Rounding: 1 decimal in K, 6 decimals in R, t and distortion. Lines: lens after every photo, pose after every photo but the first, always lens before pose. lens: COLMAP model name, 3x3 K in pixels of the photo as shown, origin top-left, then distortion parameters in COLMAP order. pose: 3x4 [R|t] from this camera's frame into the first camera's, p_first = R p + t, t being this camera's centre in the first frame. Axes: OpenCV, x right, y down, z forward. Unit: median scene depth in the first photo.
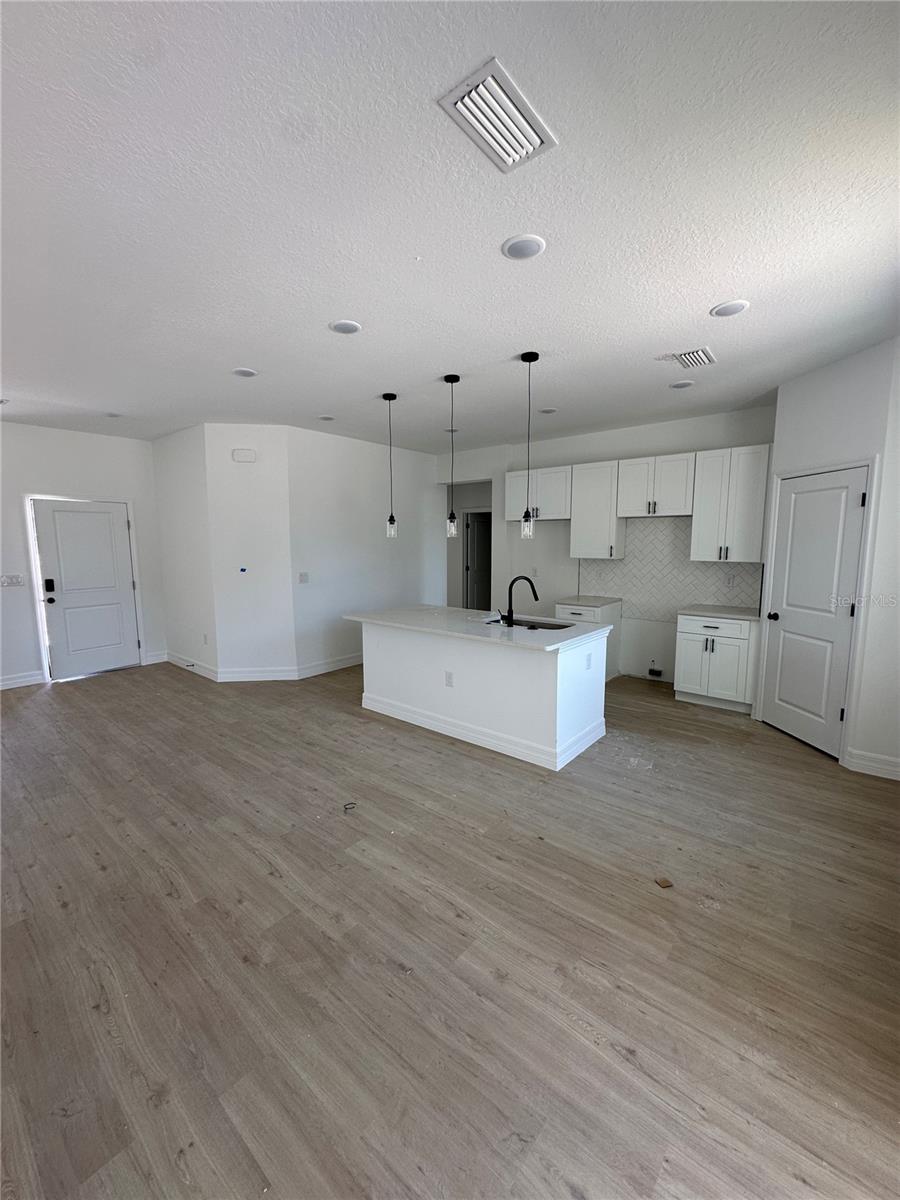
lens RADIAL K [[488.7, 0, 452.3], [0, 488.7, 600.2], [0, 0, 1]] dist [-0.001024, -0.000038]
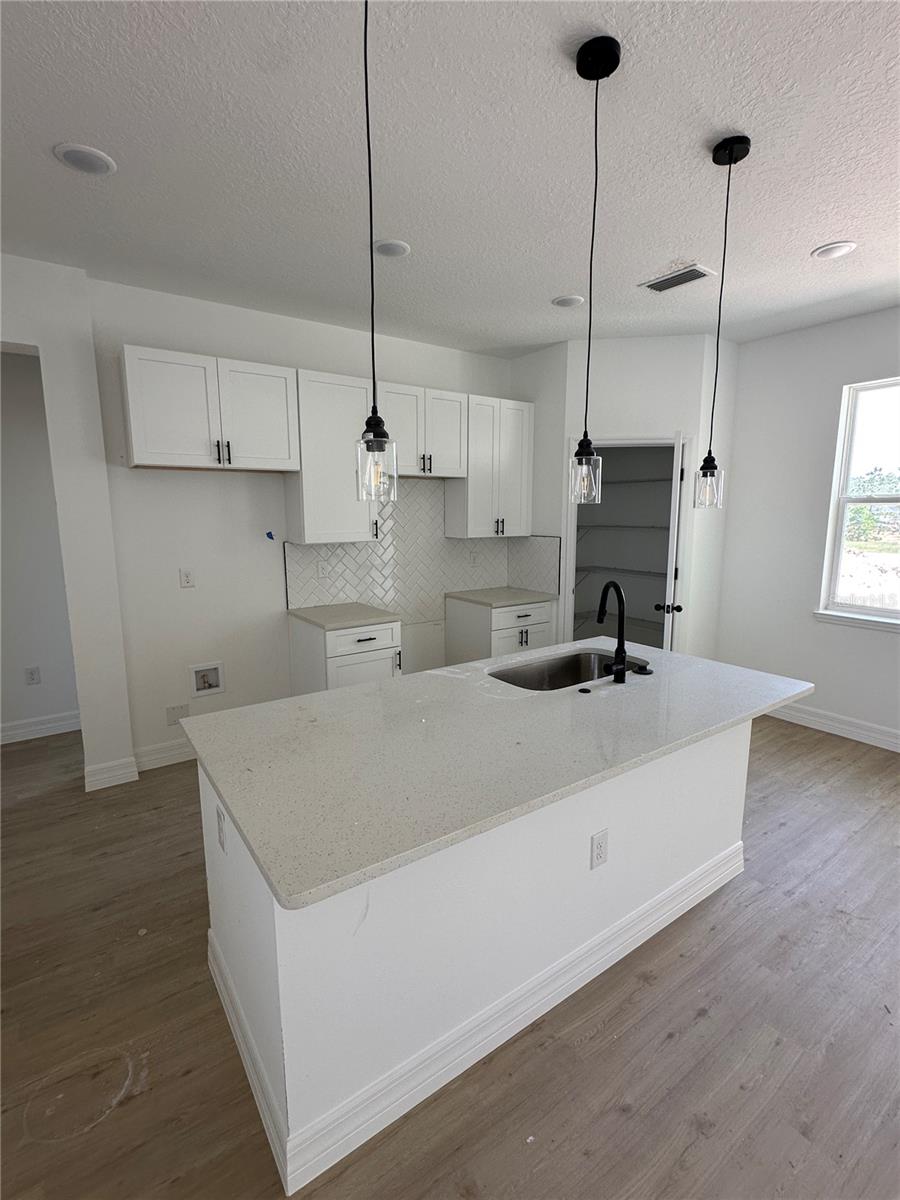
lens RADIAL K [[553.0, 0, 451.5], [0, 553.0, 604.9], [0, 0, 1]] dist [-0.003534, 0.000199]
pose [[0.257221, -0.165014, 0.952160, -0.409107], [0.117750, 0.983323, 0.138605, -0.112157], [-0.959152, 0.076465, 0.272361, 0.888559]]
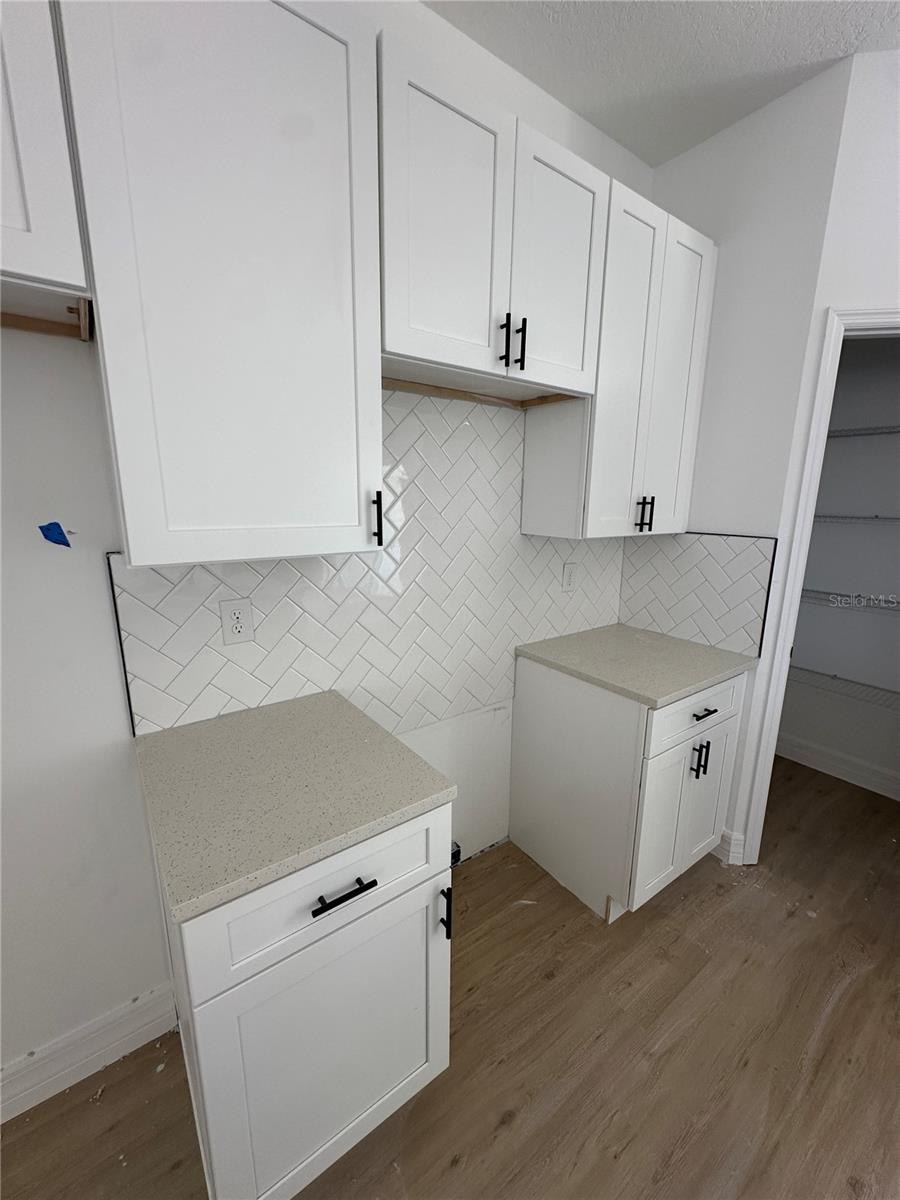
lens RADIAL K [[488.7, 0, 450.7], [0, 488.7, 600.8], [0, 0, 1]] dist [-0.001024, -0.000038]
pose [[0.240241, -0.202893, 0.949273, 0.142949], [0.105153, 0.977597, 0.182335, -0.122806], [-0.965001, 0.056015, 0.256194, 1.121181]]
